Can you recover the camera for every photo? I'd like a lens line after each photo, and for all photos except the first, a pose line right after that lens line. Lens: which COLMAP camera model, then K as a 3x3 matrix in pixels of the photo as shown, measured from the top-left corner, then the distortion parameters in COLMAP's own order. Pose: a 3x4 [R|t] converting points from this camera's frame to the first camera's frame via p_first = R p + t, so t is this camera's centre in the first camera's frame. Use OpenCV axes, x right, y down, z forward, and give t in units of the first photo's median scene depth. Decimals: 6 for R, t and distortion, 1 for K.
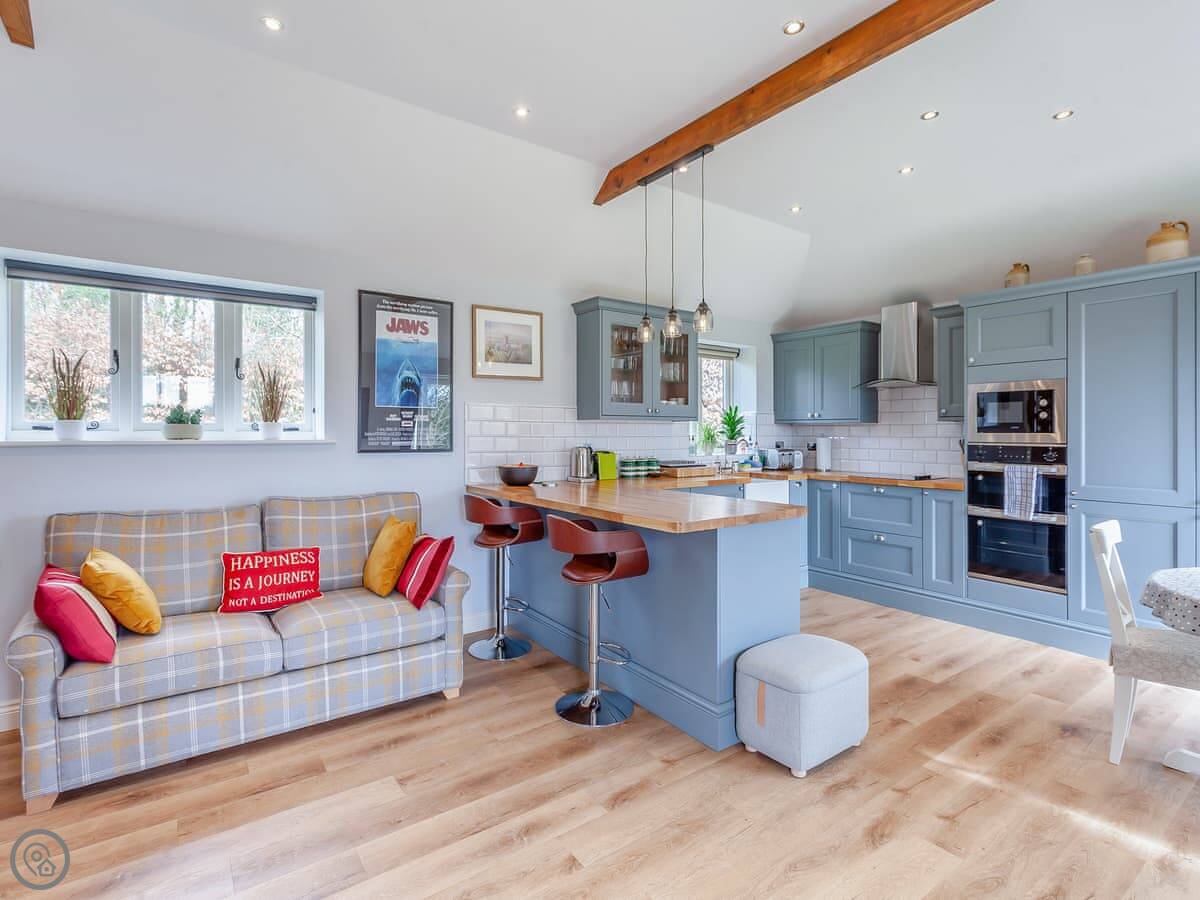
lens RADIAL K [[578.5, 0, 591.3], [0, 578.5, 433.0], [0, 0, 1]] dist [0.005300, -0.001266]
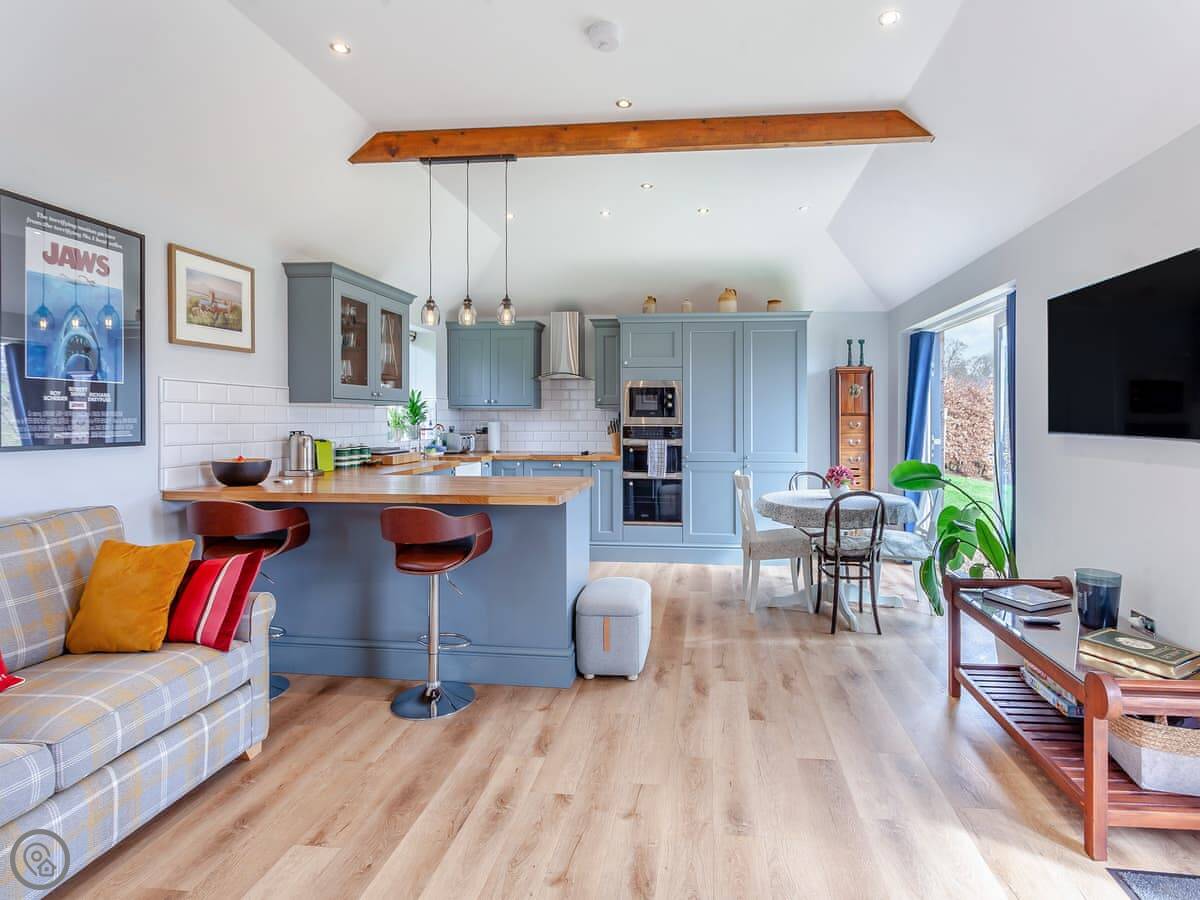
lens RADIAL K [[597.8, 0, 632.6], [0, 597.8, 424.8], [0, 0, 1]] dist [-0.001817, 0.001878]
pose [[0.669239, -0.011192, 0.742963, -0.367941], [0.002330, 0.999913, 0.012964, -0.001073], [-0.743044, -0.006945, 0.669207, 0.057878]]
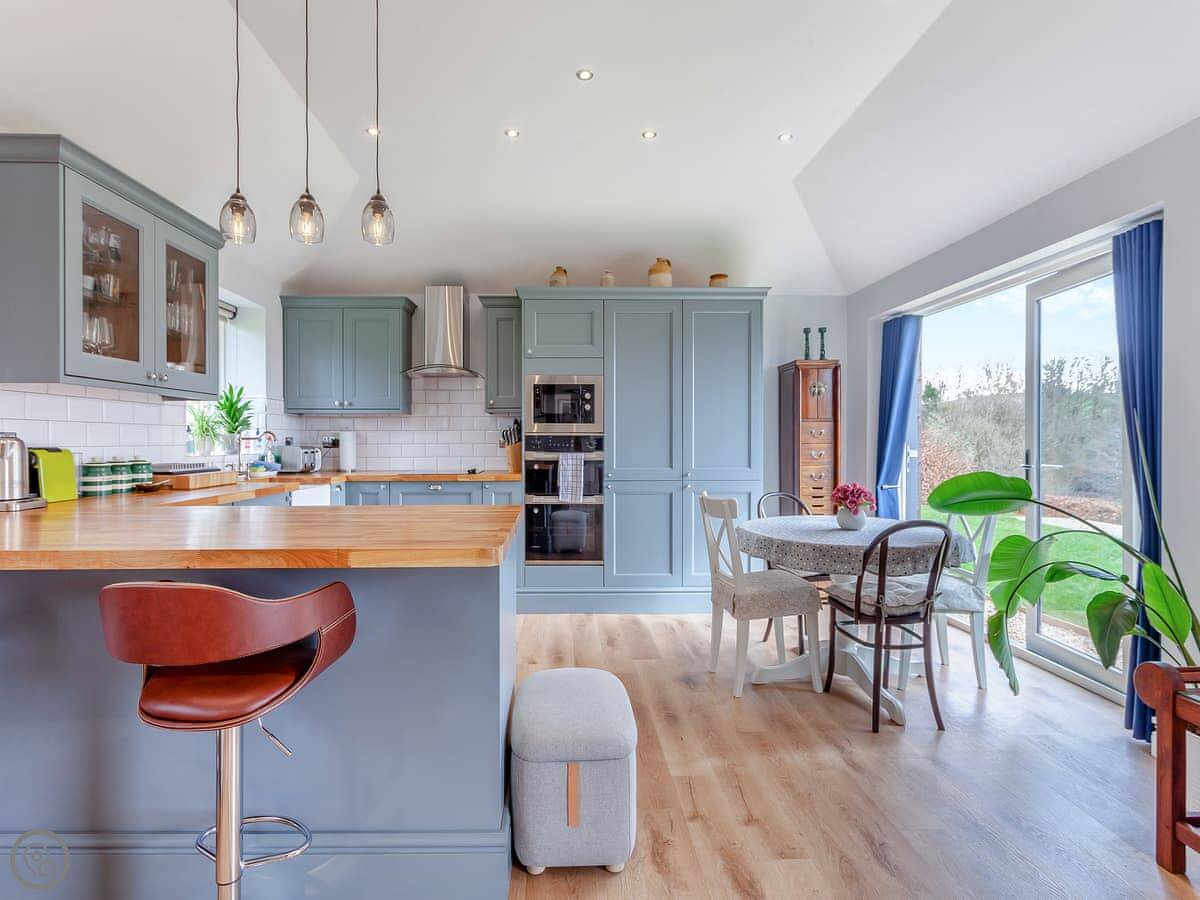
lens RADIAL K [[597.8, 0, 561.6], [0, 597.8, 440.4], [0, 0, 1]] dist [-0.001817, 0.001878]
pose [[0.574221, -0.001930, 0.818698, -0.169644], [0.004109, 0.999991, -0.000524, 0.030492], [-0.818690, 0.003665, 0.574224, 0.354371]]
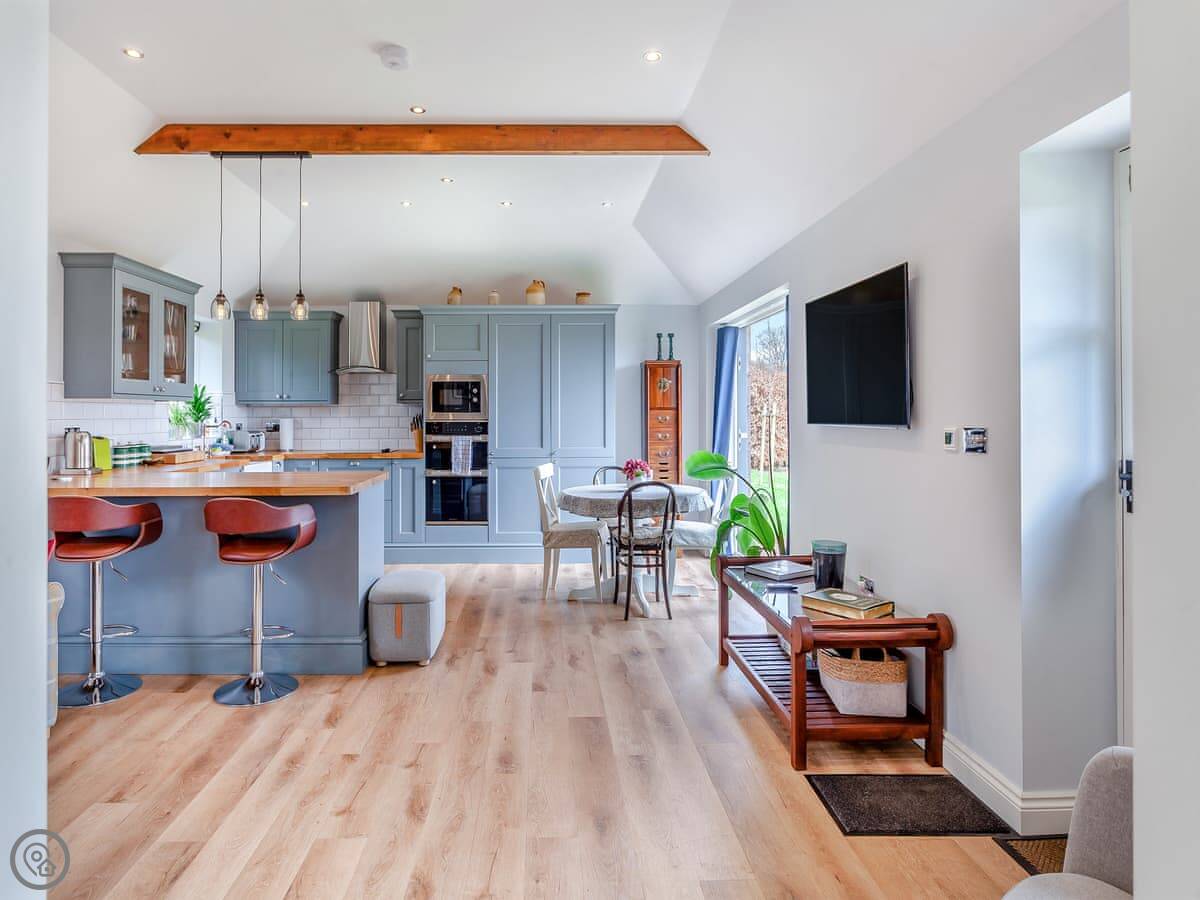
lens RADIAL K [[693.1, 0, 545.2], [0, 693.1, 402.2], [0, 0, 1]] dist [-0.030696, 0.015287]
pose [[0.567965, 0.010130, 0.822990, -0.467201], [0.007538, 0.999818, -0.017508, 0.005175], [-0.823018, 0.016148, 0.567785, -0.088734]]
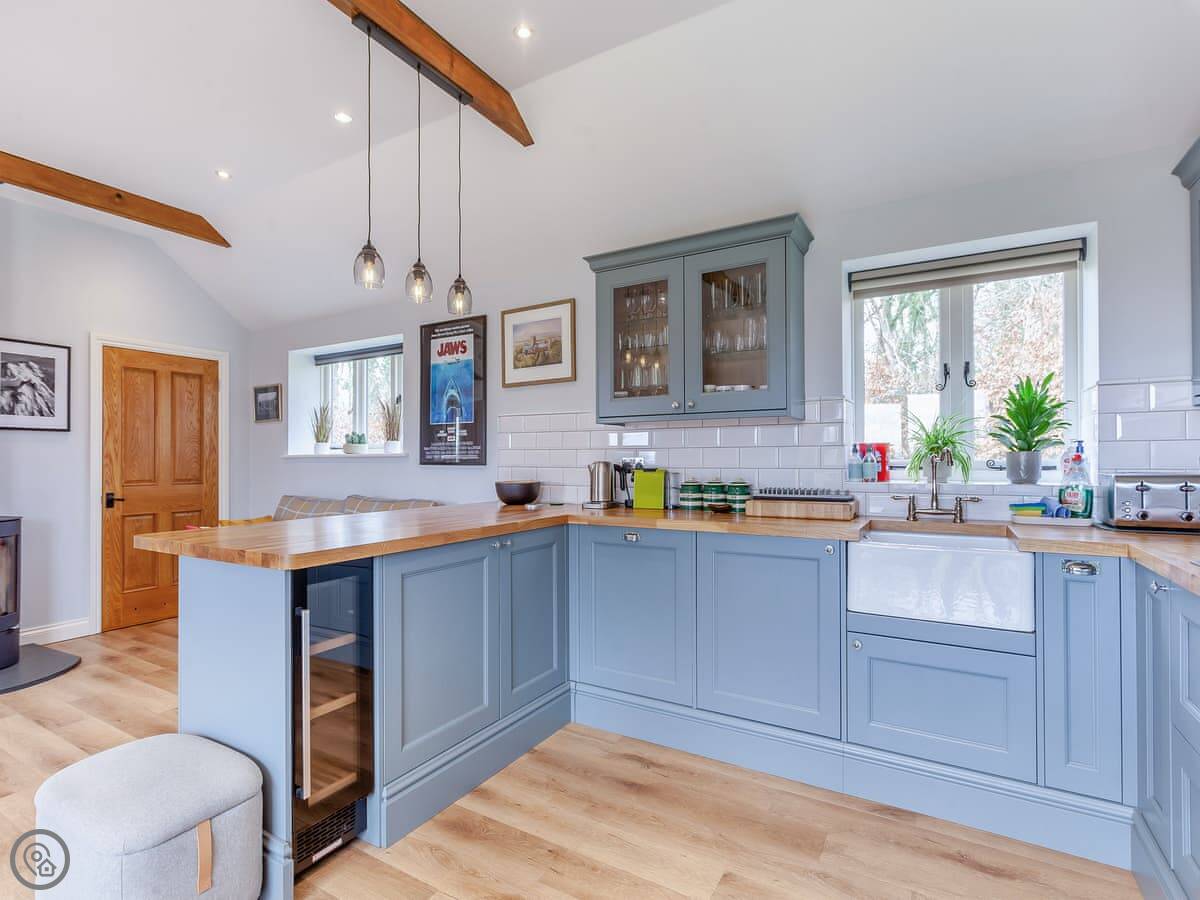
lens RADIAL K [[578.5, 0, 609.2], [0, 578.5, 458.8], [0, 0, 1]] dist [0.005300, -0.001266]
pose [[0.435963, -0.007605, -0.899932, 0.713498], [0.001232, 0.999968, -0.007853, 0.028138], [0.899964, 0.002315, 0.435959, 0.725198]]
